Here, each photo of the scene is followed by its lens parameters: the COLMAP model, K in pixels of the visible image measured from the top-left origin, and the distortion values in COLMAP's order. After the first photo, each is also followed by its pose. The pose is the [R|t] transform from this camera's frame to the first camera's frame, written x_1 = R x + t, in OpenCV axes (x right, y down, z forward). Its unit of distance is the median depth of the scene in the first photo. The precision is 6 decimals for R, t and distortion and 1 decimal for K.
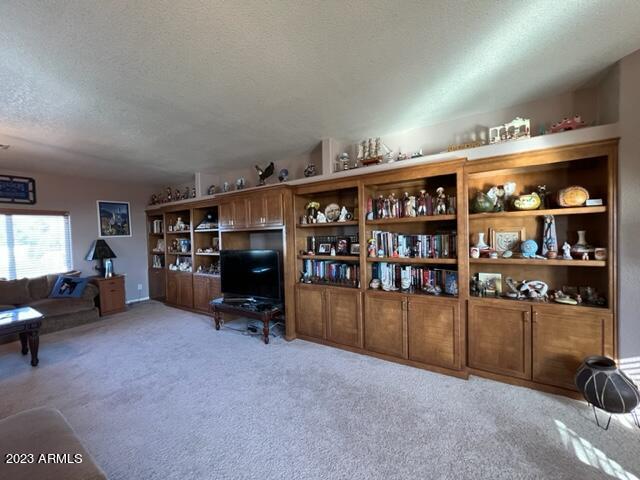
lens RADIAL K [[256.7, 0, 320.1], [0, 256.7, 240.2], [0, 0, 1]] dist [-0.000809, -0.000049]
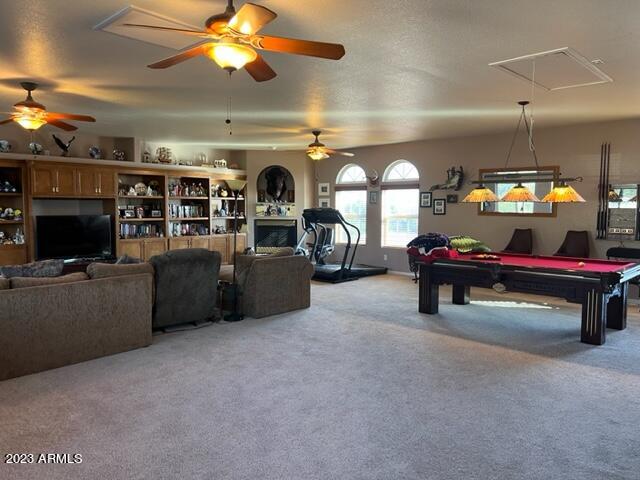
lens RADIAL K [[475.6, 0, 314.7], [0, 475.6, 239.6], [0, 0, 1]] dist [0.053221, -0.070926]
pose [[0.192347, -0.039907, 0.980515, -2.800502], [0.016162, 0.999166, 0.037496, 0.108332], [-0.981194, 0.008635, 0.192831, -0.581442]]
